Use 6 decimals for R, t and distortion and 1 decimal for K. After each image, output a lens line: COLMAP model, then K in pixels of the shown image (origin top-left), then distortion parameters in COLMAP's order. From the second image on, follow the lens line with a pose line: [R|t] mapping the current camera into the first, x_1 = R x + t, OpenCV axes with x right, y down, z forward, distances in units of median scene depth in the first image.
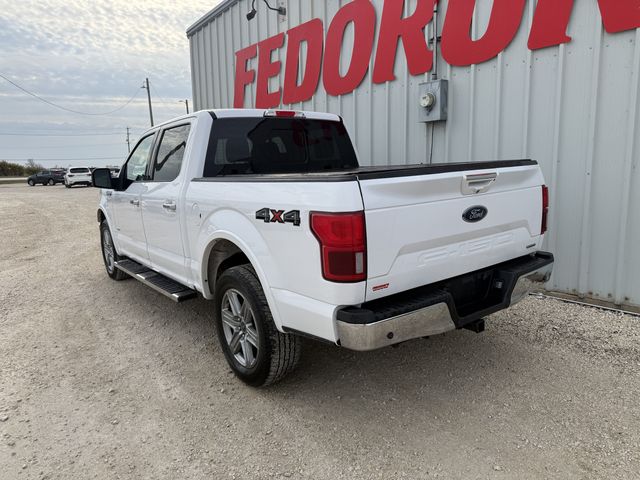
lens RADIAL K [[447.7, 0, 320.4], [0, 447.7, 234.8], [0, 0, 1]] dist [0.055065, -0.077731]
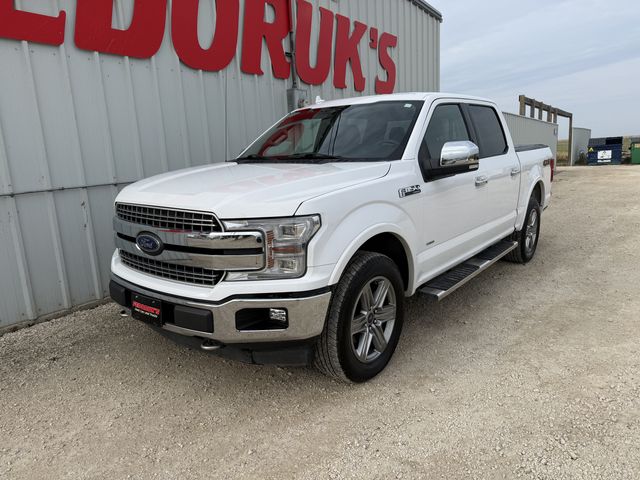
lens RADIAL K [[447.7, 0, 320.4], [0, 447.7, 234.8], [0, 0, 1]] dist [0.055065, -0.077731]
pose [[-0.236155, -0.140688, 0.961477, -1.224924], [0.197132, 0.961952, 0.189177, -0.205014], [-0.951509, 0.234213, -0.199436, 1.530475]]
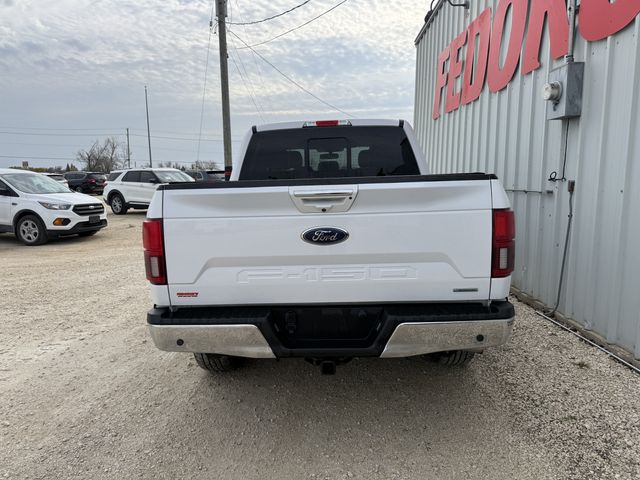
lens RADIAL K [[447.7, 0, 320.4], [0, 447.7, 234.8], [0, 0, 1]] dist [0.055065, -0.077731]
pose [[0.770378, 0.102902, -0.629229, 0.519948], [-0.107693, 0.993711, 0.030657, -0.043810], [0.628427, 0.044146, 0.776615, 0.195764]]
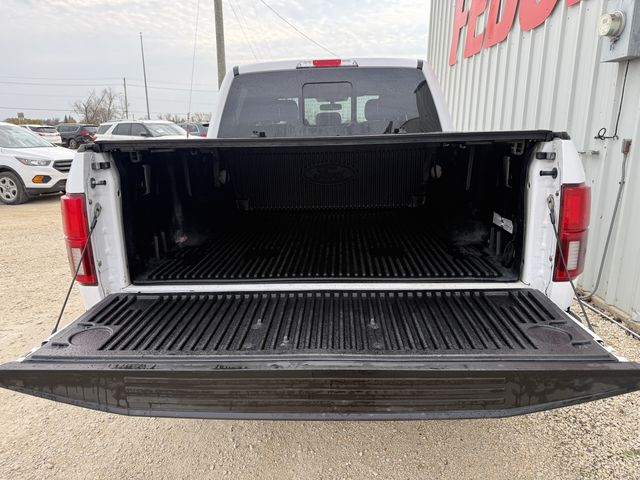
lens RADIAL K [[455.8, 0, 320.0], [0, 455.8, 240.0], [0, 0, 1]] dist [-0.001212, -0.002716]
pose [[0.765017, 0.176303, -0.619408, 0.429385], [-0.114700, 0.983721, 0.138334, -0.062542], [0.633714, -0.034781, 0.772786, 0.318760]]
